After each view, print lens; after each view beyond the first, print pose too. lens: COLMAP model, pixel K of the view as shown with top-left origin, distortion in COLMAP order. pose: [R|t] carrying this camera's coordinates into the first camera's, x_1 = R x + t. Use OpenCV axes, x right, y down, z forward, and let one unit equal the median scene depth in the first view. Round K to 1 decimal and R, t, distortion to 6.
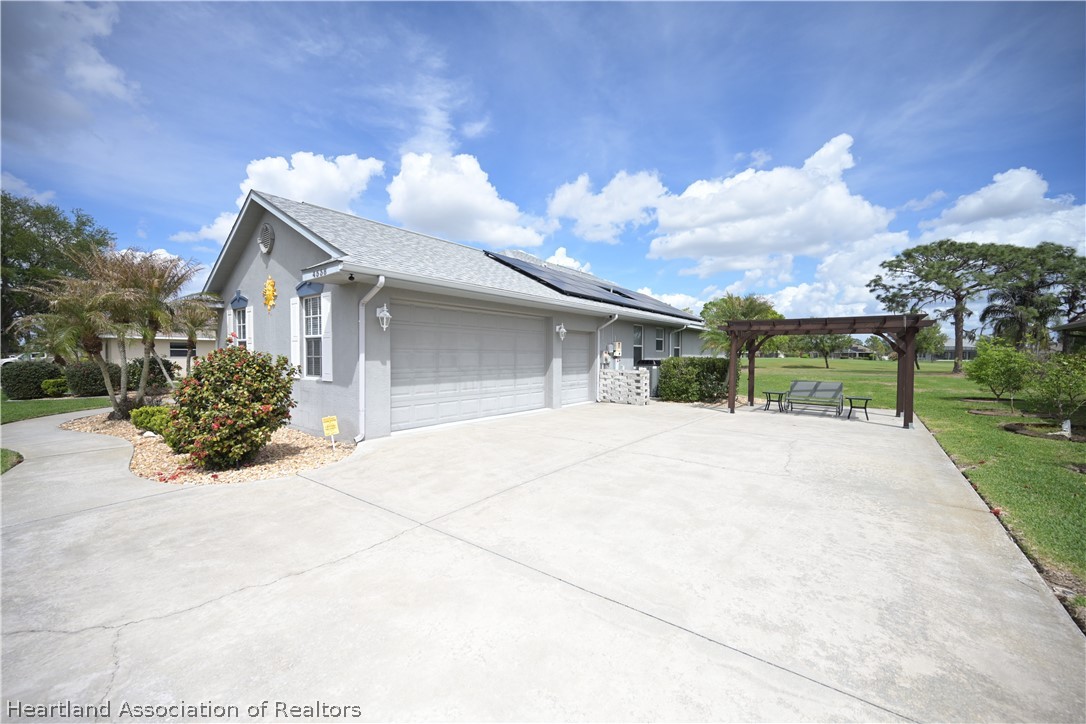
lens RADIAL K [[437.5, 0, 545.1], [0, 437.5, 365.3], [0, 0, 1]] dist [0.001873, 0.000168]
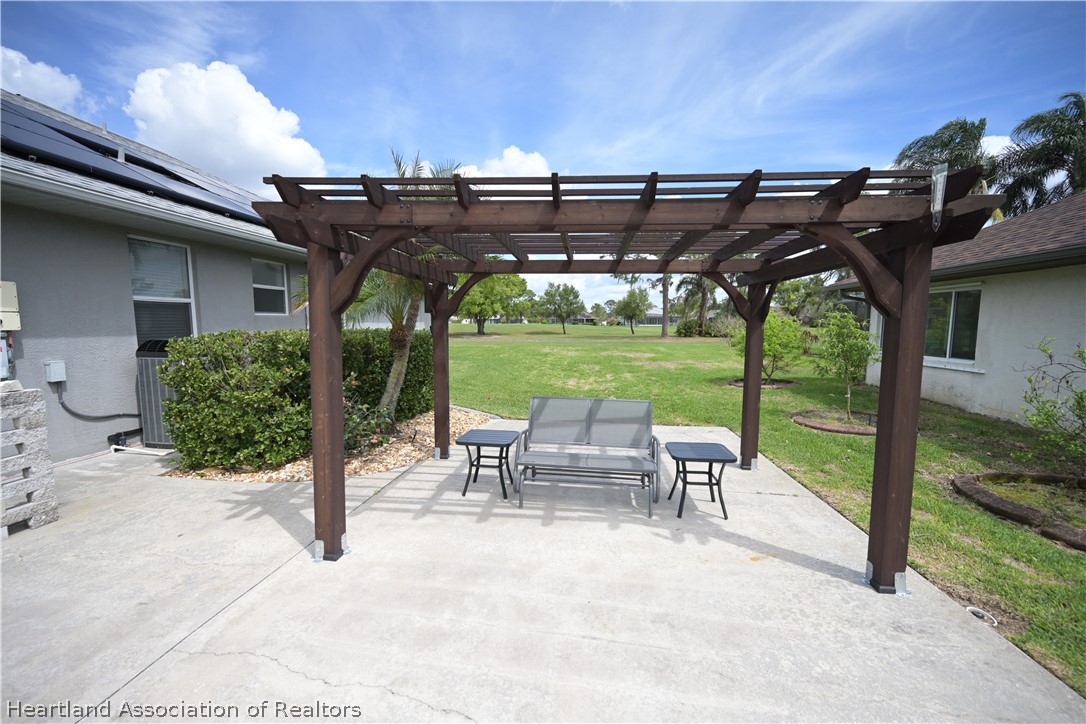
lens RADIAL K [[452.3, 0, 545.2], [0, 452.3, 363.6], [0, 0, 1]] dist [-0.004212, -0.000186]
pose [[0.858708, -0.049805, 0.510039, 0.073247], [0.013510, 0.997120, 0.074622, -0.003746], [-0.512287, -0.057188, 0.856908, 0.129919]]
